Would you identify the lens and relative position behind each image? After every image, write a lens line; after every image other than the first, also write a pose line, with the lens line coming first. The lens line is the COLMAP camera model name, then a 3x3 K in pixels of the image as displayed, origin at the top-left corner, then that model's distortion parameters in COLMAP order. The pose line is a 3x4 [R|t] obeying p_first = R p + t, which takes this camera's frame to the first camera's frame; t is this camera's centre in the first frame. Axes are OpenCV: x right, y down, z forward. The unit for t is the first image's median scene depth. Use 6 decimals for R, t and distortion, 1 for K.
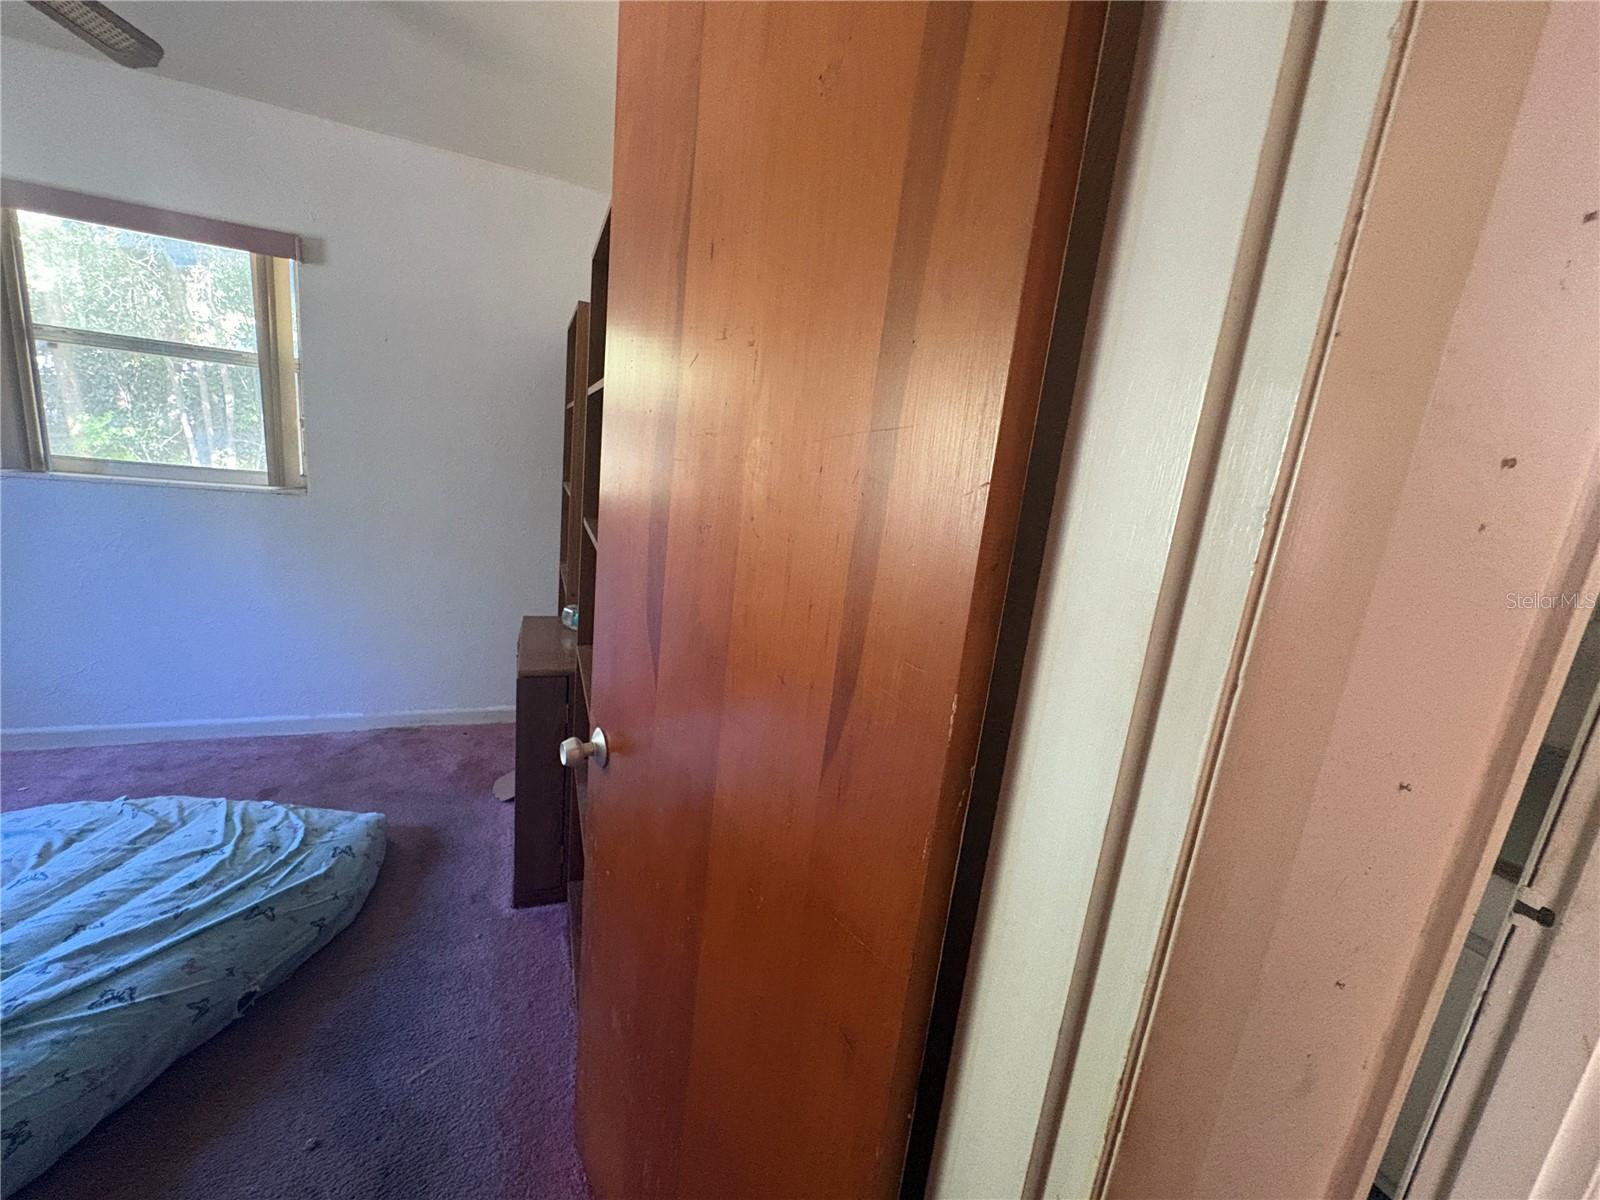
lens RADIAL K [[638.8, 0, 798.7], [0, 638.8, 601.8], [0, 0, 1]] dist [0.001248, -0.000153]
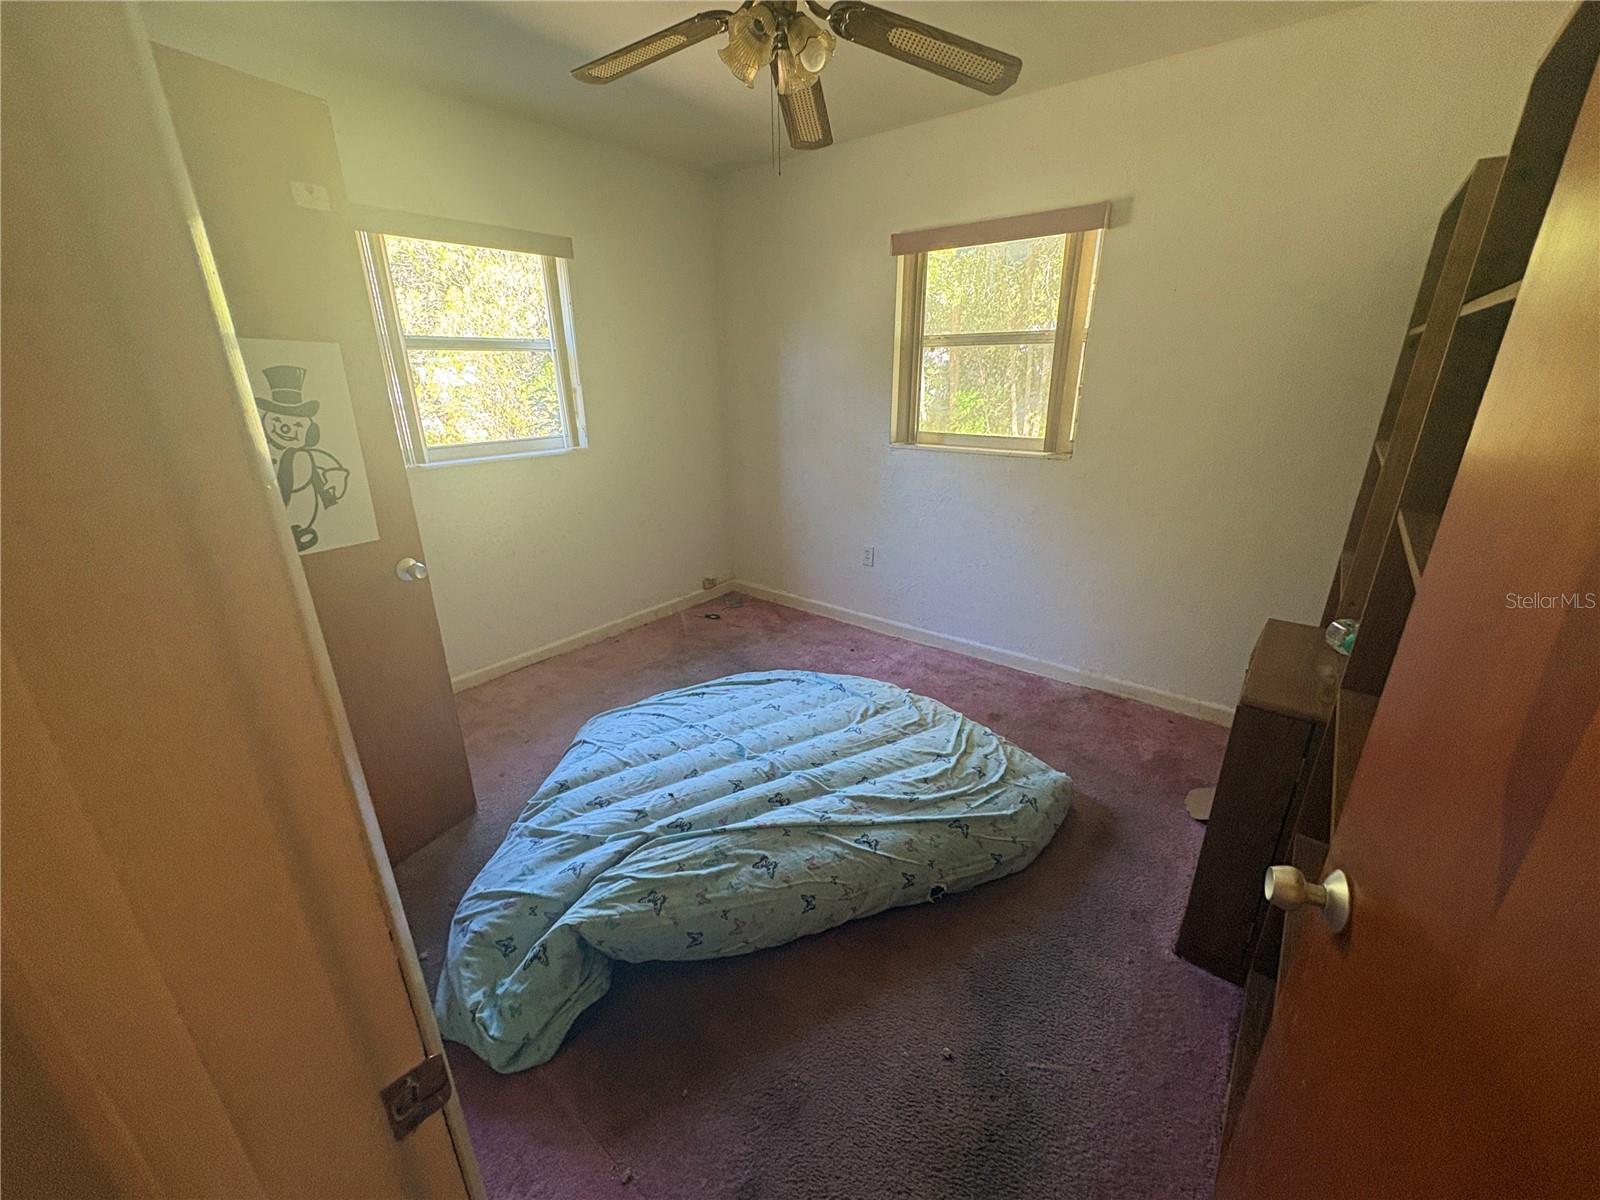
lens RADIAL K [[638.8, 0, 798.7], [0, 638.8, 601.8], [0, 0, 1]] dist [0.001248, -0.000153]
pose [[0.483991, 0.190545, -0.854076, -0.047451], [-0.125438, 0.981033, 0.147786, -0.050167], [0.866036, 0.035606, 0.498712, 0.117816]]
